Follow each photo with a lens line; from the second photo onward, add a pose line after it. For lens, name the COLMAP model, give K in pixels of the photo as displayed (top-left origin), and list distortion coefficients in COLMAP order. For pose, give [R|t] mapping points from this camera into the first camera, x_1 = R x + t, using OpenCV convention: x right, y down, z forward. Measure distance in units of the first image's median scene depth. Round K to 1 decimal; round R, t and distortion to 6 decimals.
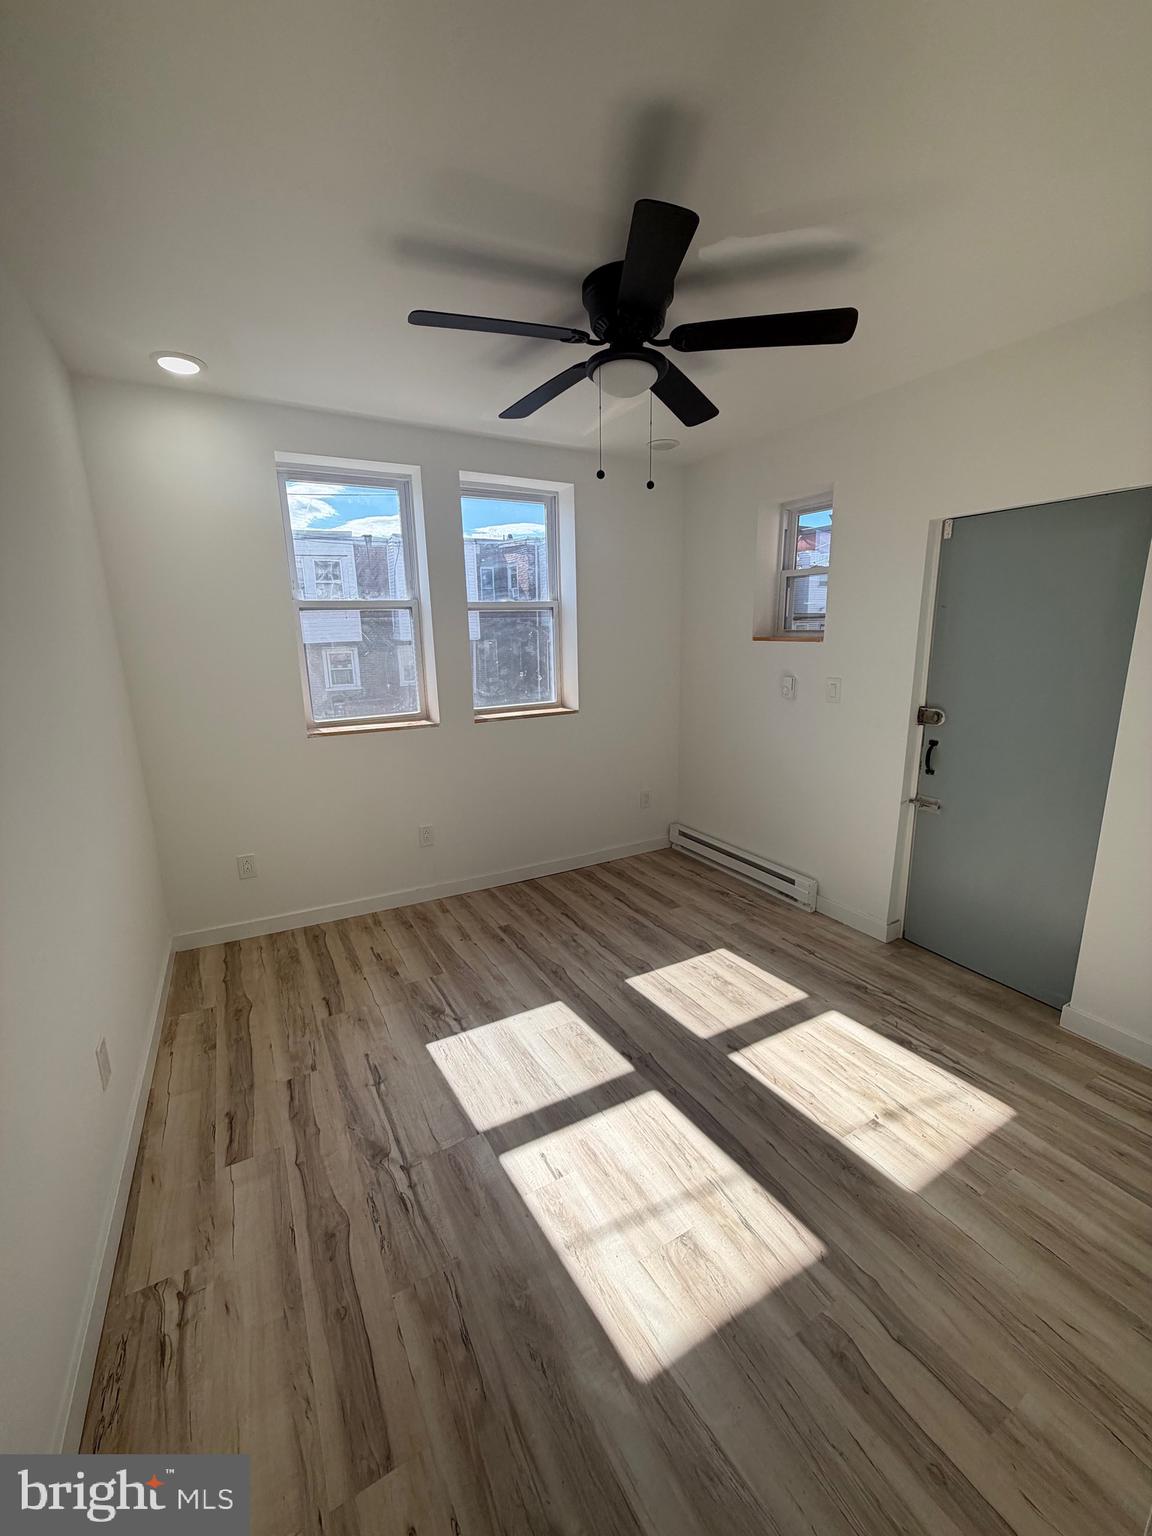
lens RADIAL K [[610.3, 0, 577.0], [0, 610.3, 764.8], [0, 0, 1]] dist [-0.000556, 0.000340]
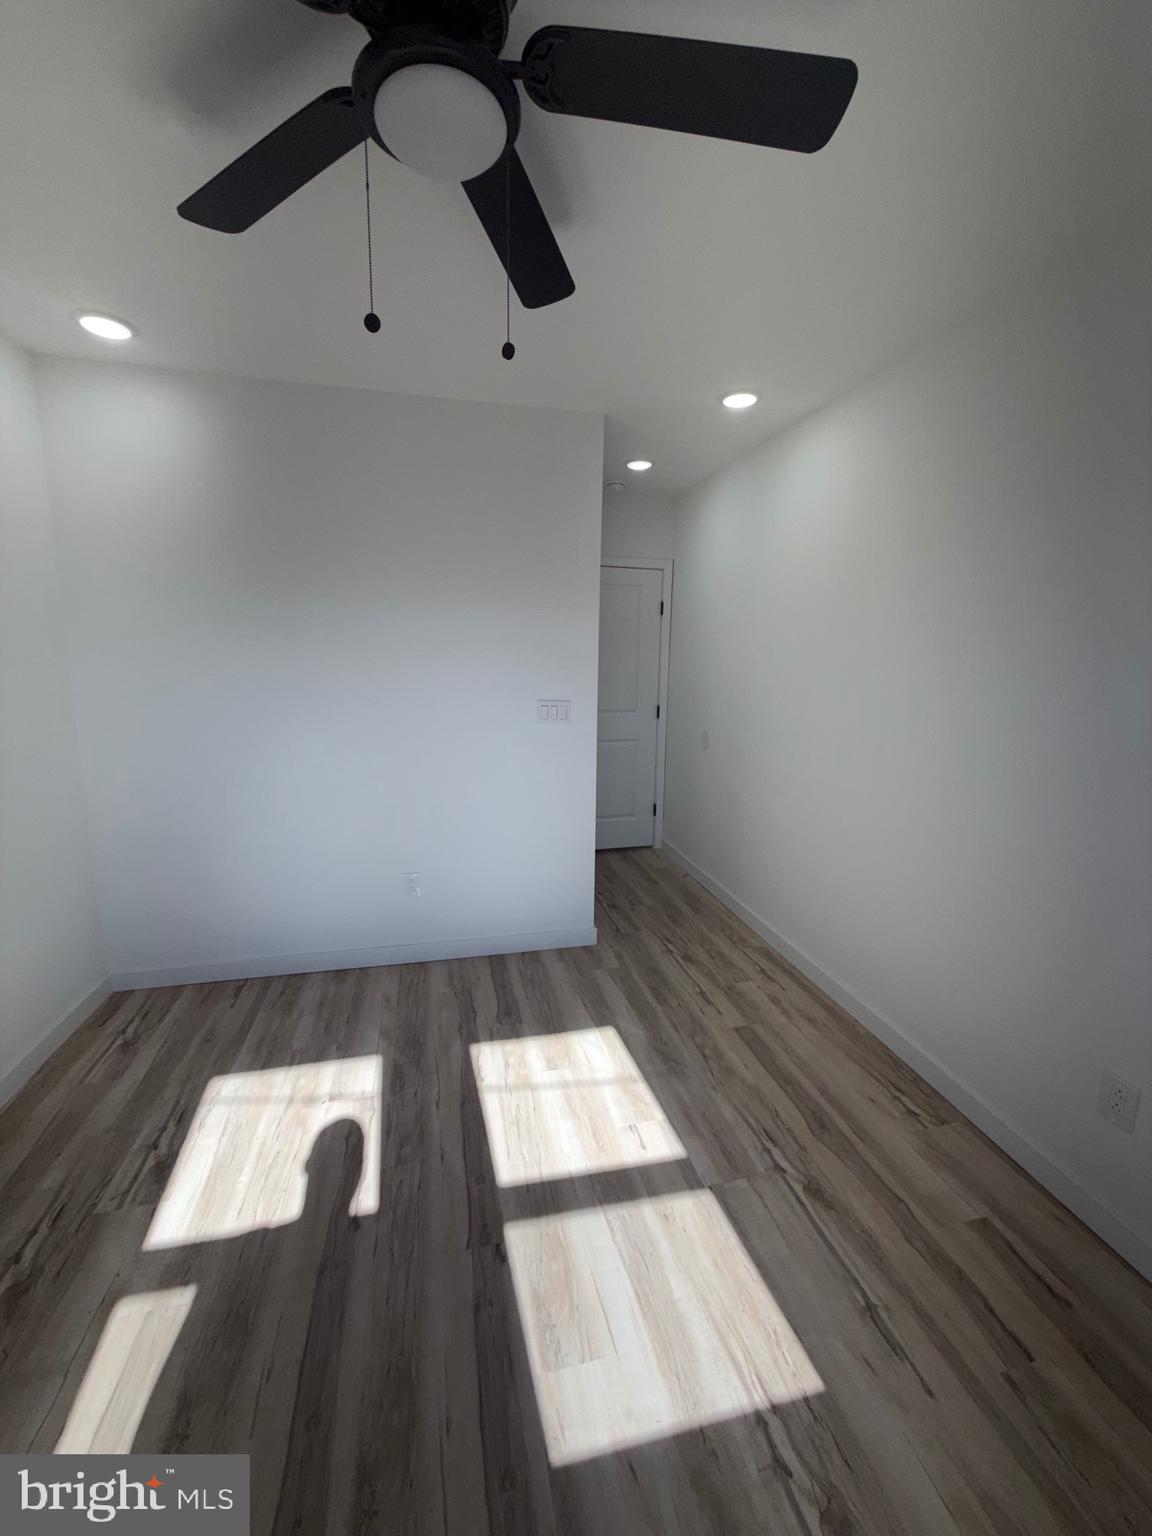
lens RADIAL K [[610.3, 0, 577.0], [0, 610.3, 764.8], [0, 0, 1]] dist [-0.000556, 0.000340]
pose [[-0.959206, -0.049765, 0.278293, -0.169931], [0.062312, 0.922959, 0.379820, -0.294755], [-0.275755, 0.381667, -0.882207, 1.416743]]
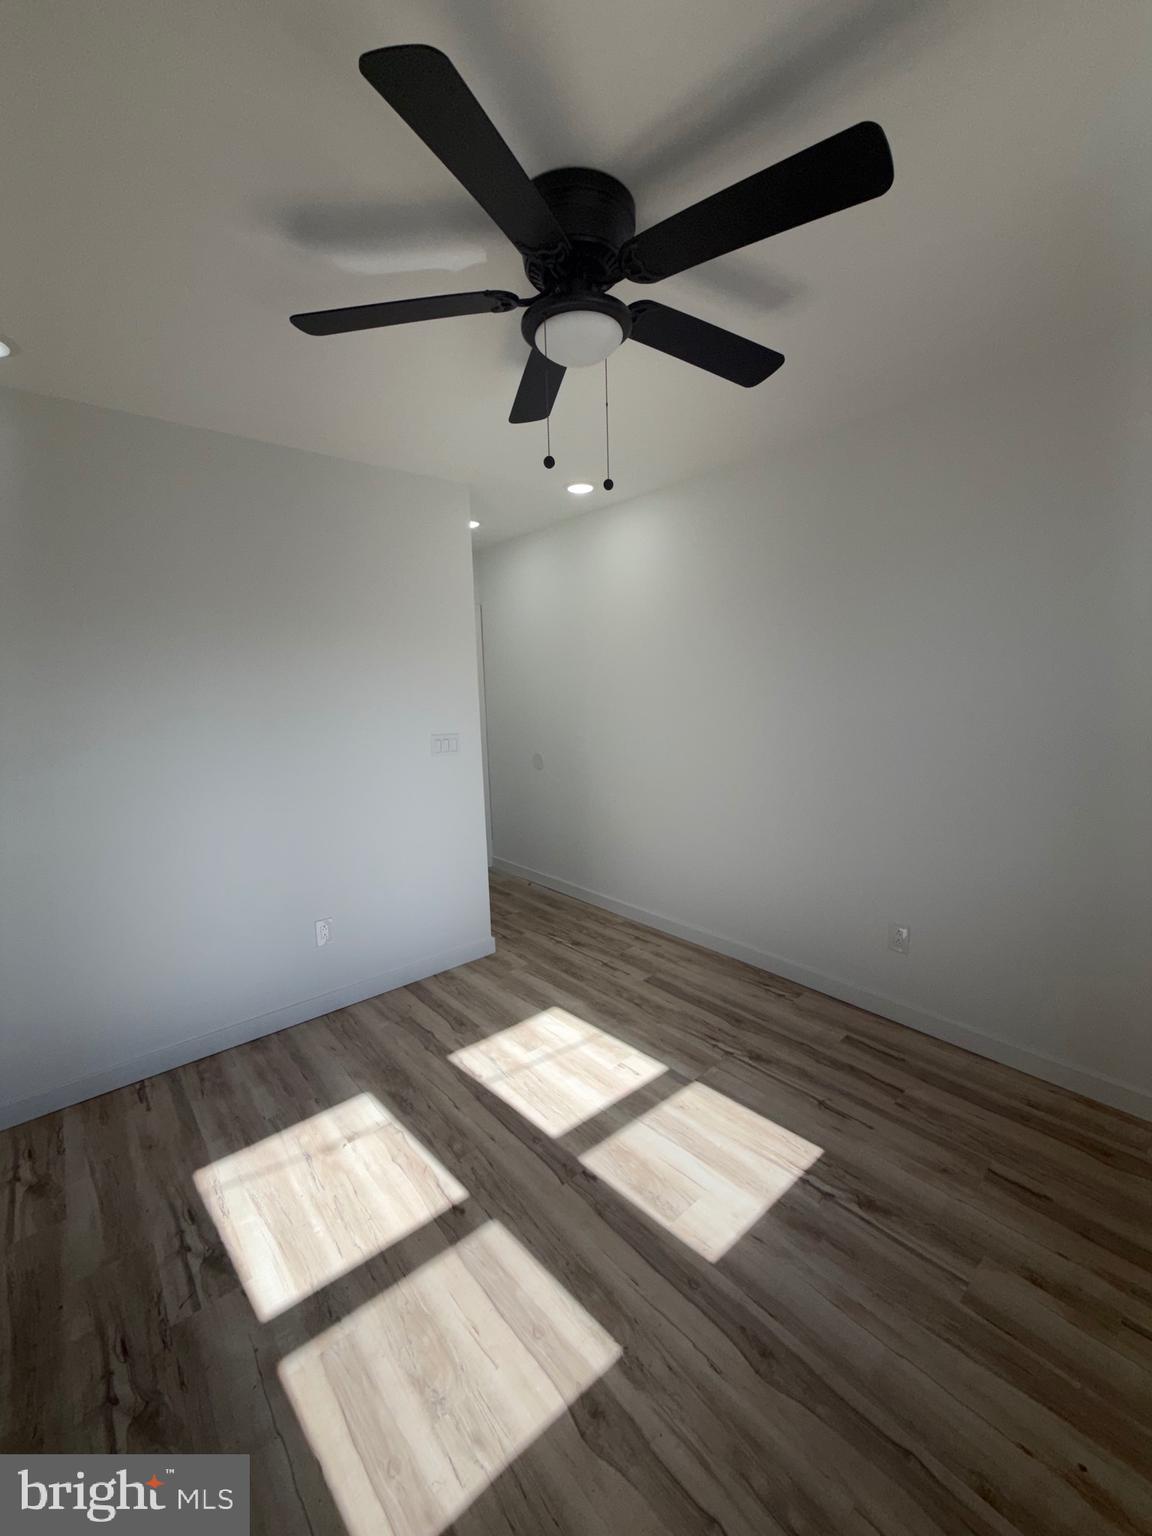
lens RADIAL K [[610.3, 0, 577.0], [0, 610.3, 764.8], [0, 0, 1]] dist [-0.000556, 0.000340]
pose [[-0.980340, 0.067503, -0.185411, 0.222888], [-0.000479, 0.938845, 0.344339, -0.355779], [0.197317, 0.337658, -0.920355, 1.631018]]
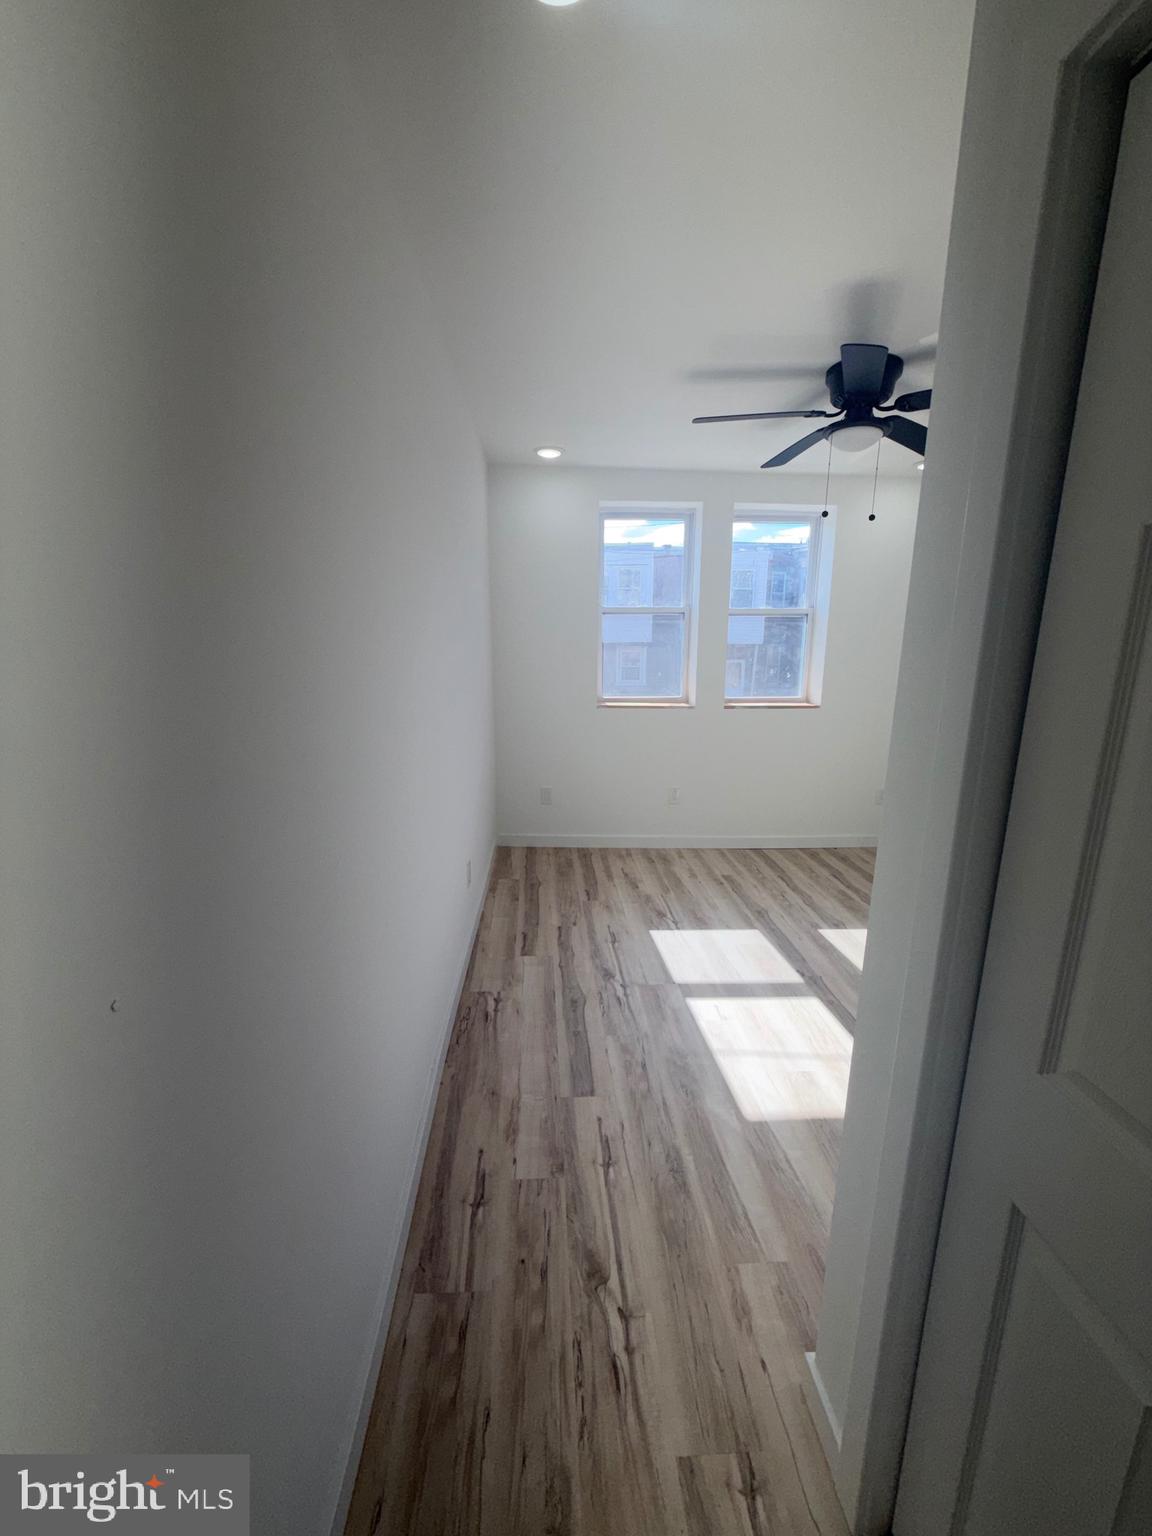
lens RADIAL K [[610.3, 0, 577.0], [0, 610.3, 764.8], [0, 0, 1]] dist [-0.000556, 0.000340]
pose [[0.898070, 0.114552, -0.424673, 0.157079], [-0.117345, 0.992896, 0.019673, 0.085655], [0.423910, 0.032165, 0.905133, -0.348874]]
